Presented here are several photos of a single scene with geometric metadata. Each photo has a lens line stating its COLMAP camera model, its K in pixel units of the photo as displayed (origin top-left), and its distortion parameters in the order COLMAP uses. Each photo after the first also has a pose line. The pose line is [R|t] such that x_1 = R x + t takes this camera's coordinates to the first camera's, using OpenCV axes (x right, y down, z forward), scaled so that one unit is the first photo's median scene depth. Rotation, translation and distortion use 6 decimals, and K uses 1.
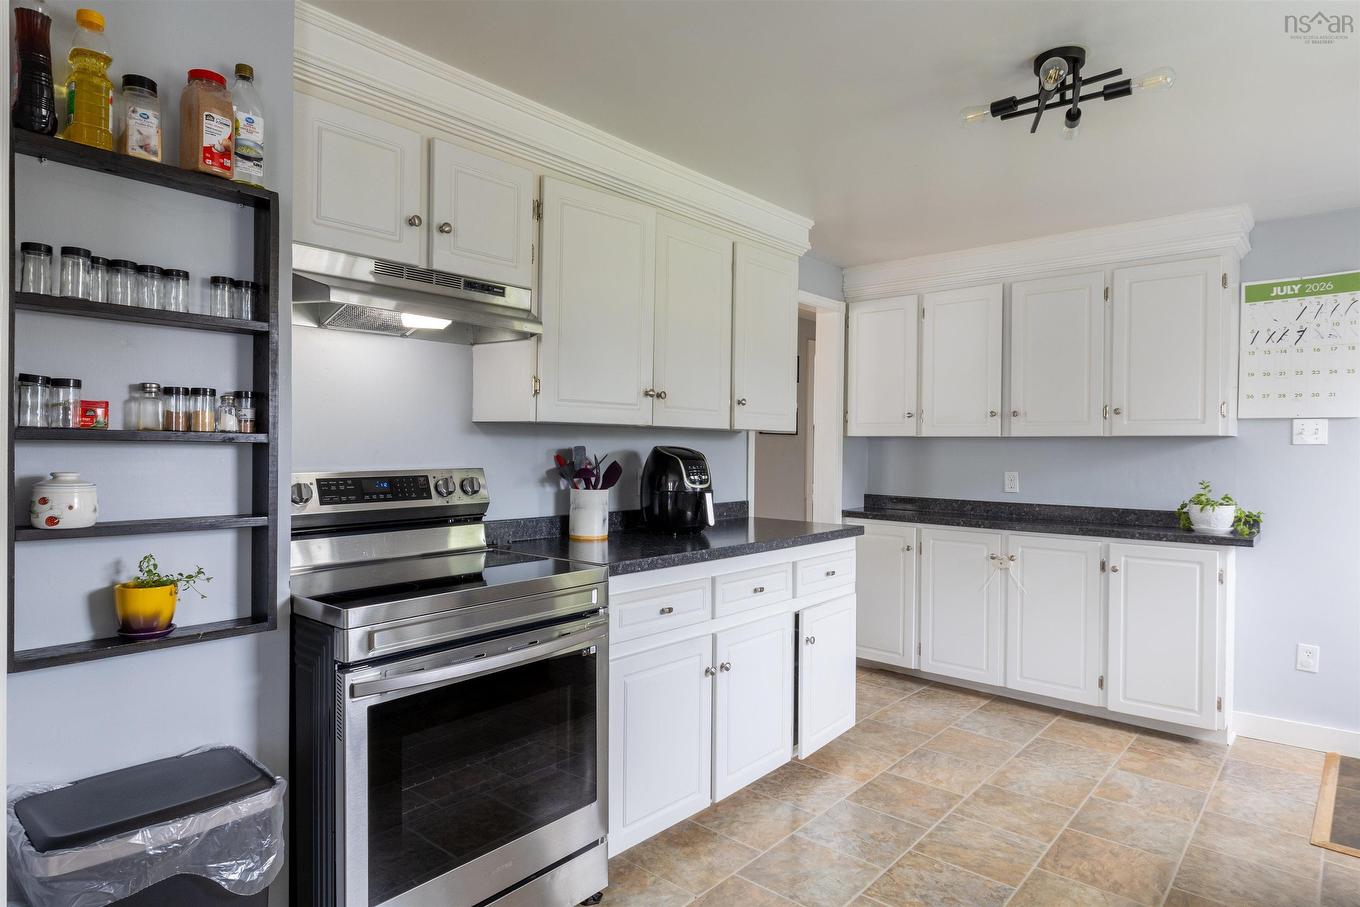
lens RADIAL K [[777.5, 0, 681.2], [0, 777.5, 455.3], [0, 0, 1]] dist [0.003248, 0.000491]
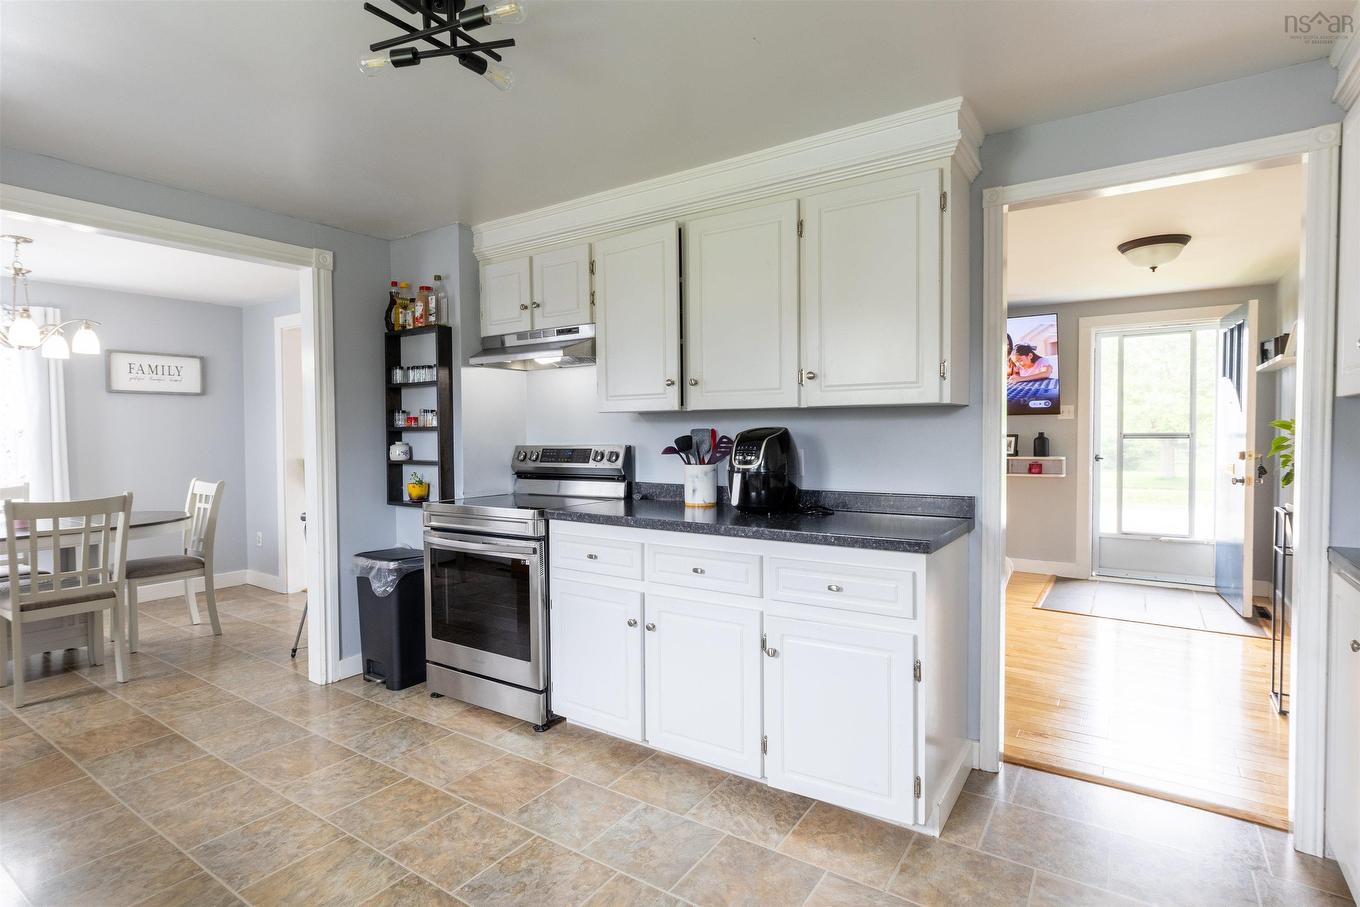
lens RADIAL K [[688.8, 0, 681.0], [0, 688.8, 458.6], [0, 0, 1]] dist [-0.002318, 0.000337]
pose [[0.113961, 0.023448, -0.993208, 1.075474], [-0.005920, 0.999720, 0.022923, 0.011126], [0.993468, 0.003267, 0.114068, 0.975293]]
